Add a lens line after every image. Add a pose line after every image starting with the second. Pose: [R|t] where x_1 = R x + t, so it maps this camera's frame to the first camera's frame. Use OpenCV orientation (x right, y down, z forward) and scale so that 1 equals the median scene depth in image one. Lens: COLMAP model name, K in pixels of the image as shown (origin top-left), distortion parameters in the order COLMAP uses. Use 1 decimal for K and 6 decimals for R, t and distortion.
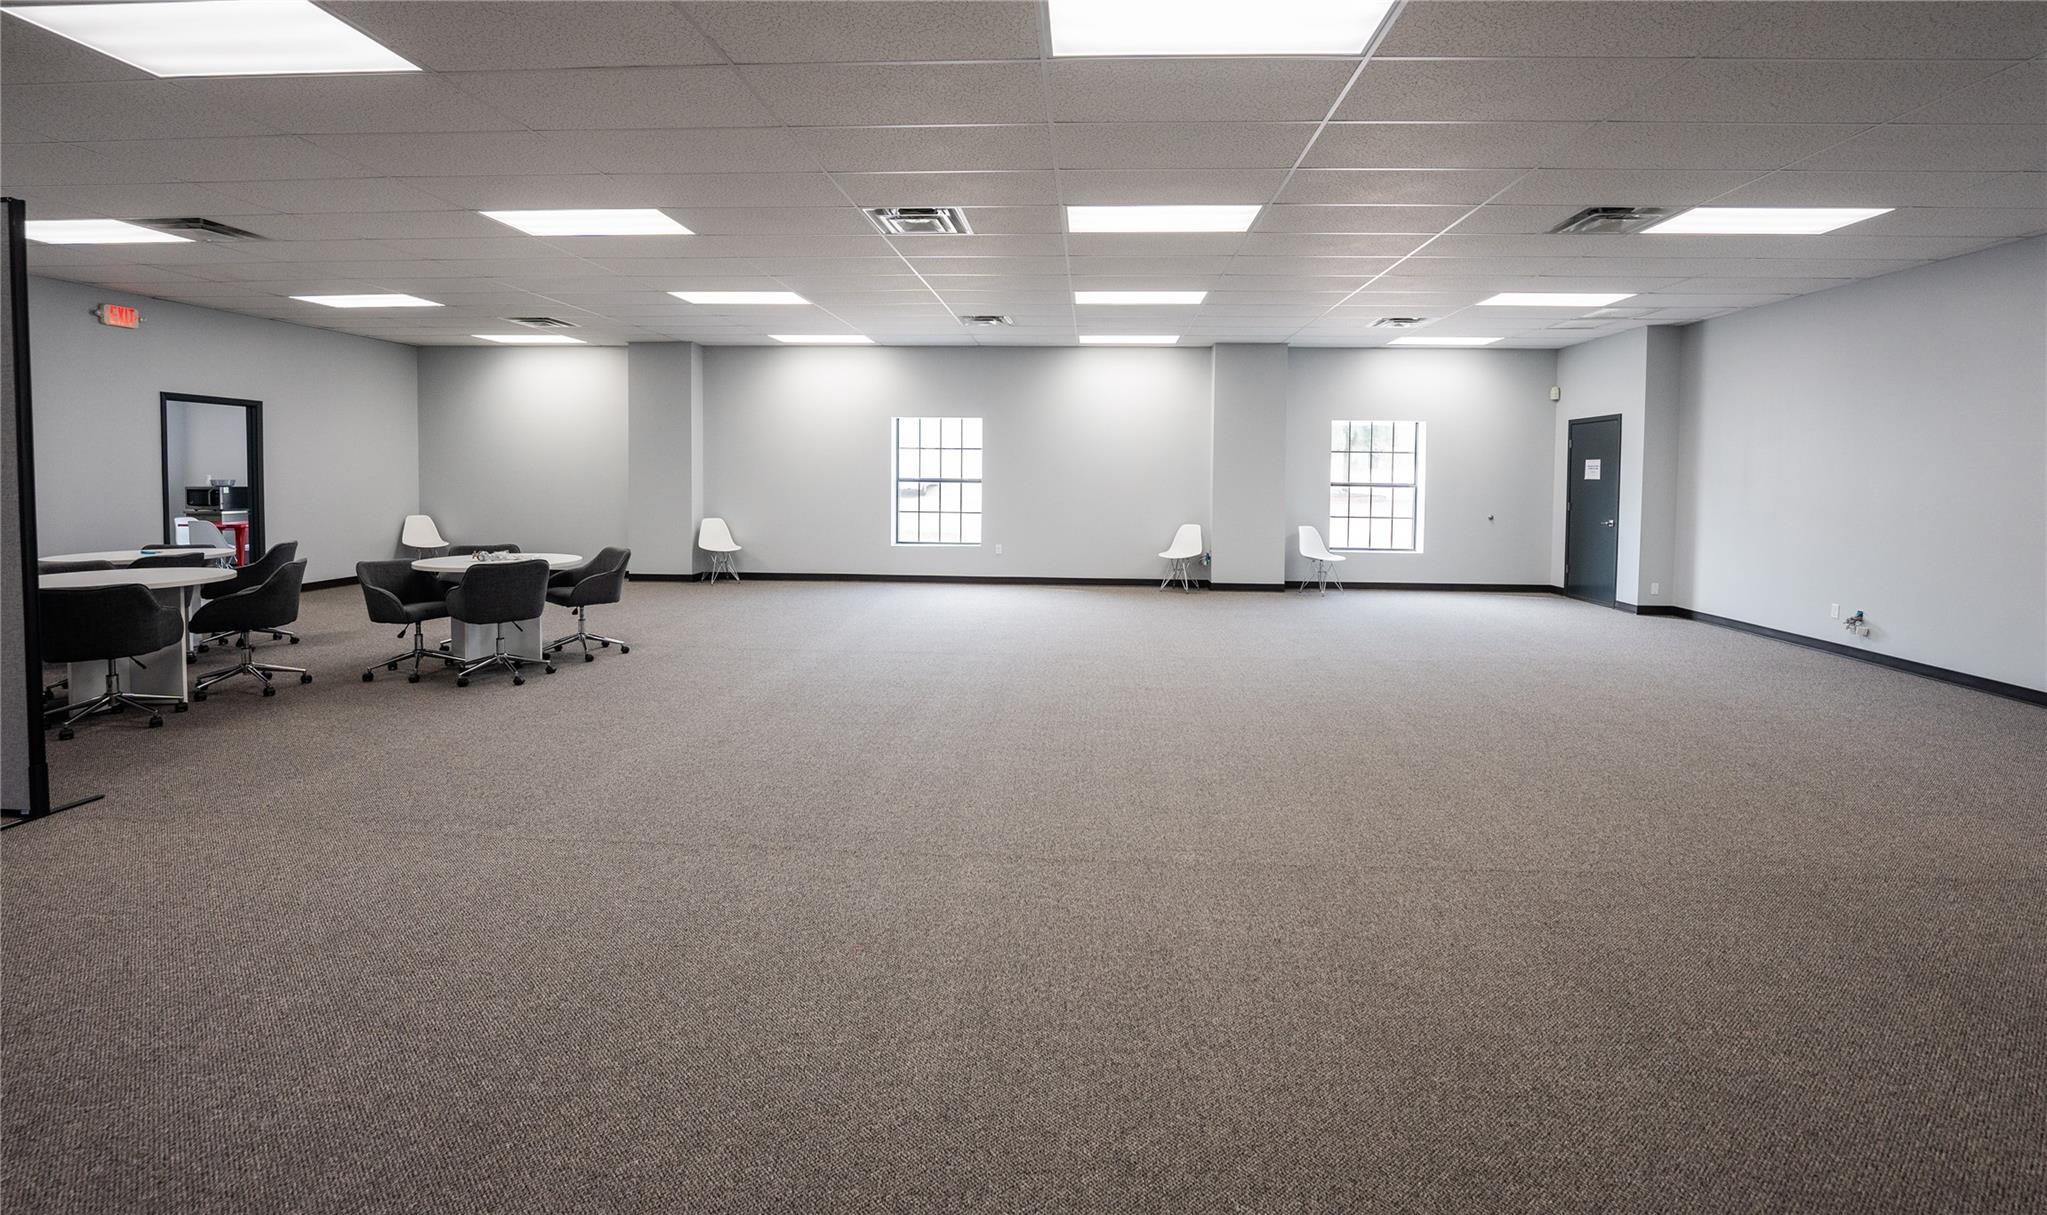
lens RADIAL K [[873.9, 0, 1030.7], [0, 873.9, 512.3], [0, 0, 1]] dist [-0.013315, -0.000097]
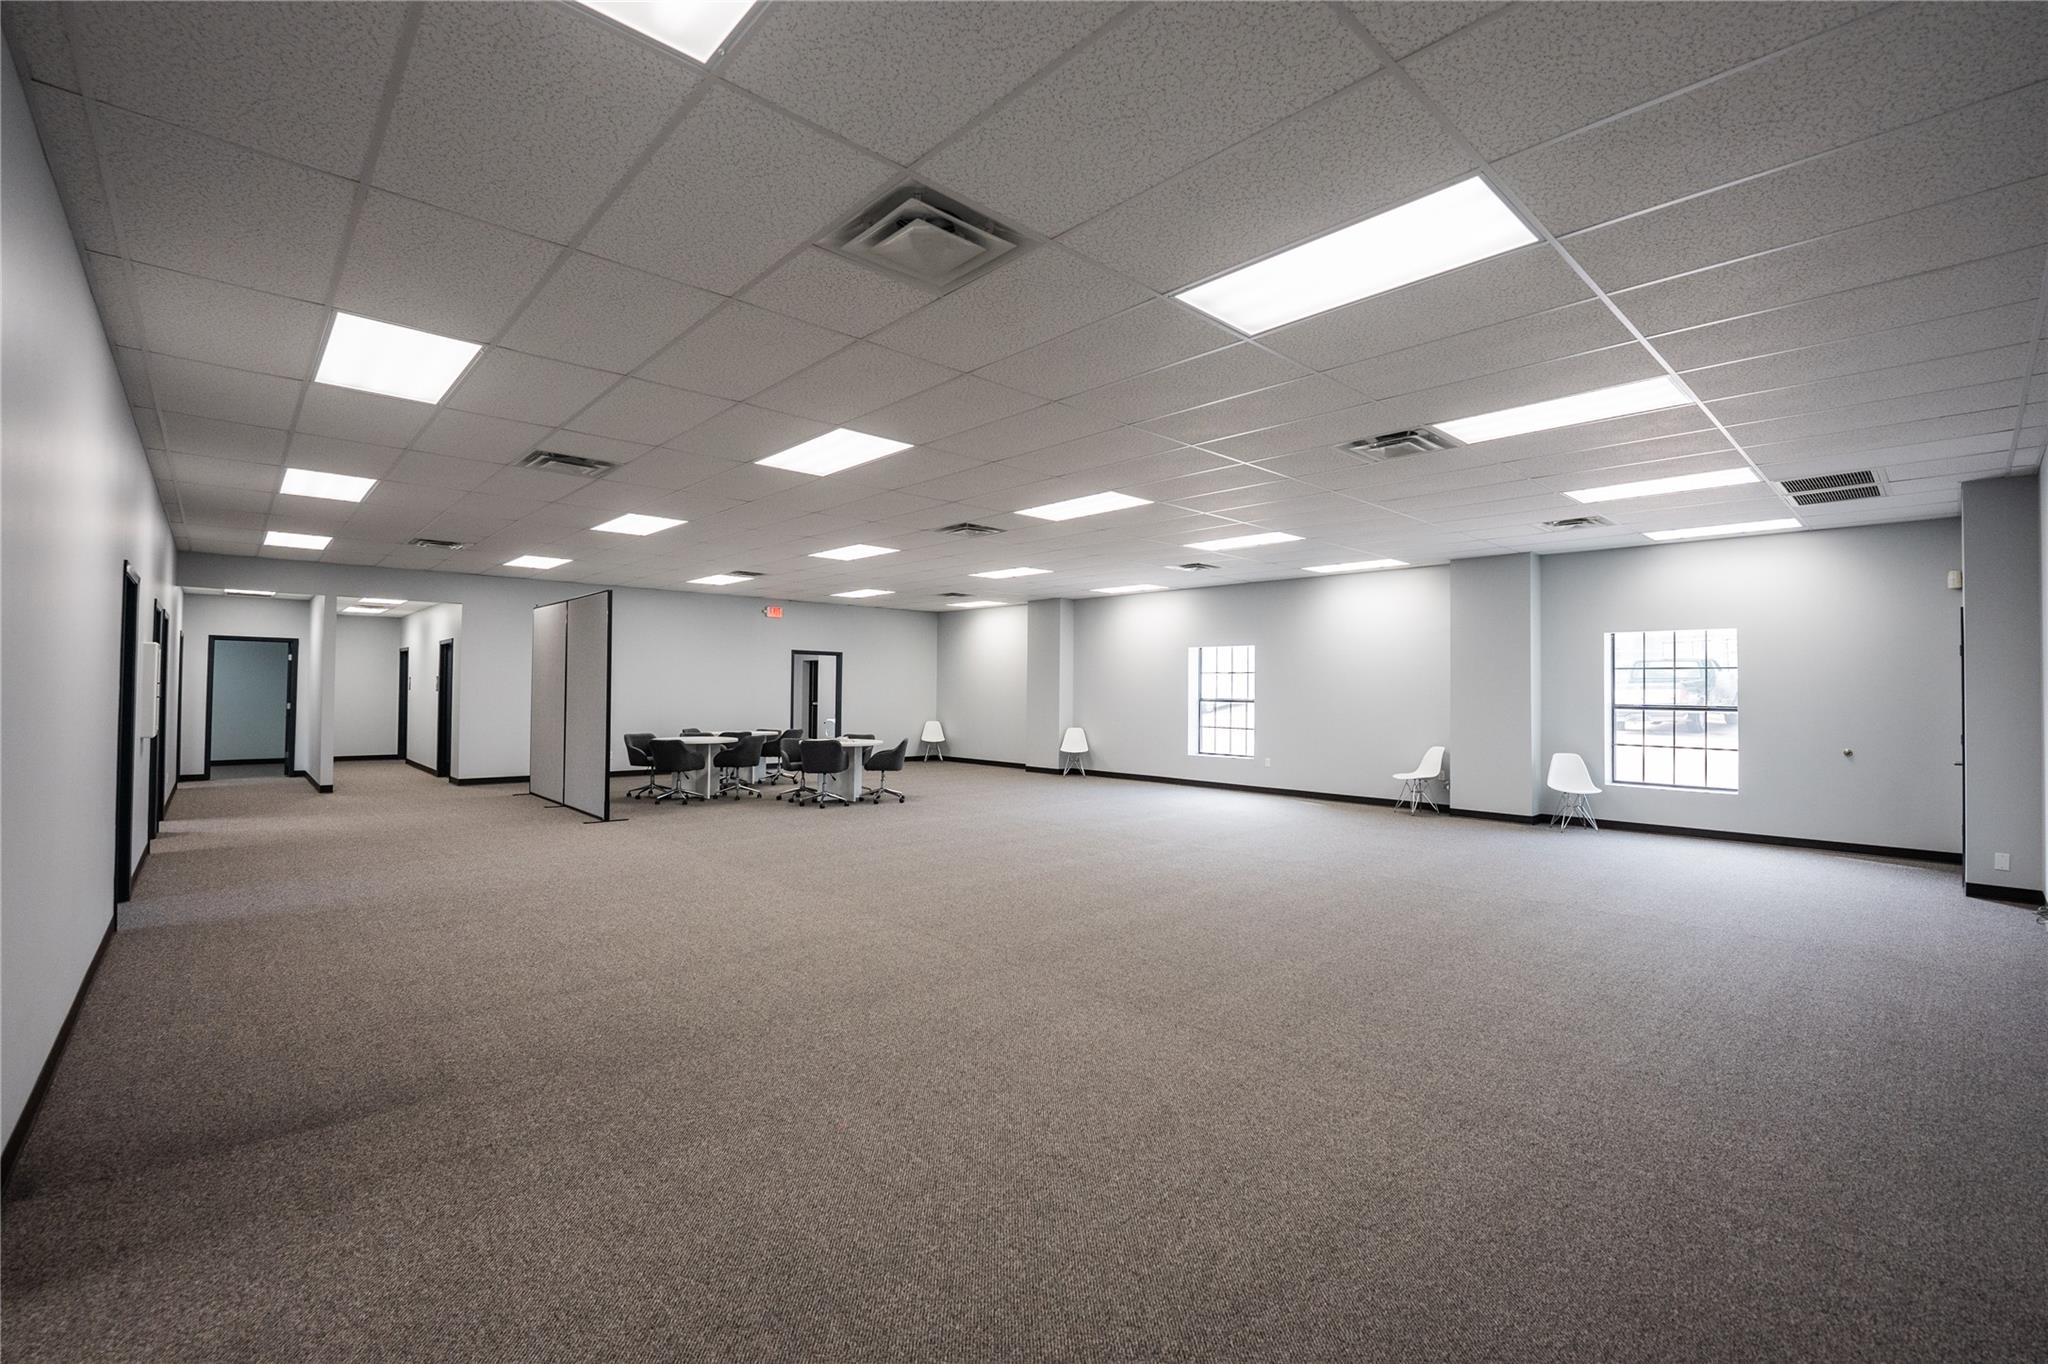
lens RADIAL K [[885.2, 0, 1024.0], [0, 885.2, 682.0], [0, 0, 1]] dist [-0.016346, -0.000160]
pose [[0.719511, -0.009930, -0.694410, 0.524424], [-0.034068, 0.998189, -0.049575, 0.006458], [0.693644, 0.059327, 0.717870, -0.024718]]
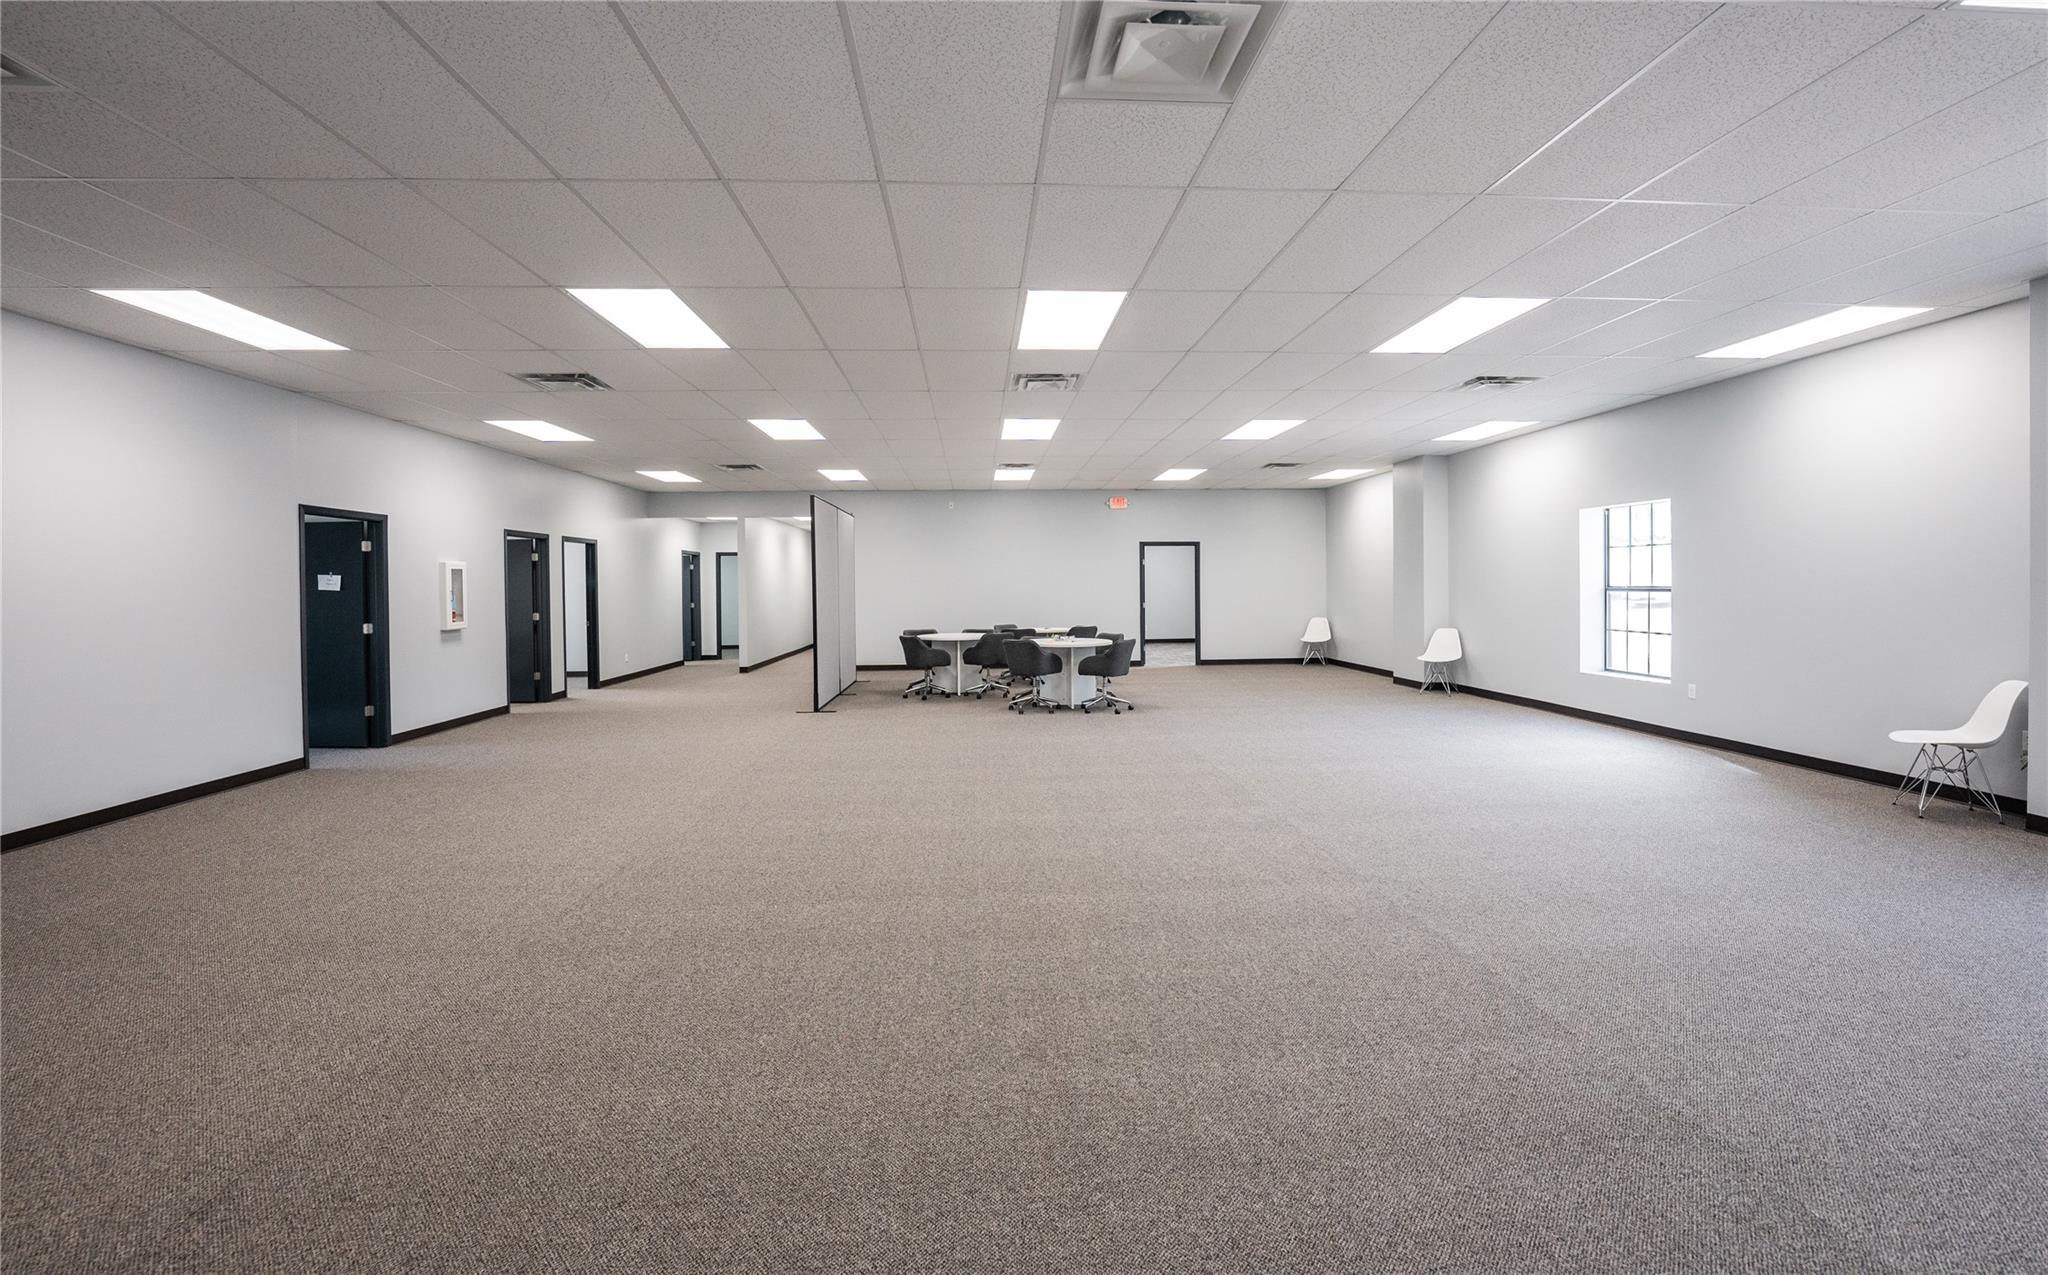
lens RADIAL K [[868.1, 0, 1040.4], [0, 868.1, 596.9], [0, 0, 1]] dist [-0.000790, -0.000051]
pose [[0.134460, 0.003216, -0.990914, 0.557837], [-0.032334, 0.999476, -0.001143, -0.012687], [0.990391, 0.032194, 0.134494, 0.417980]]
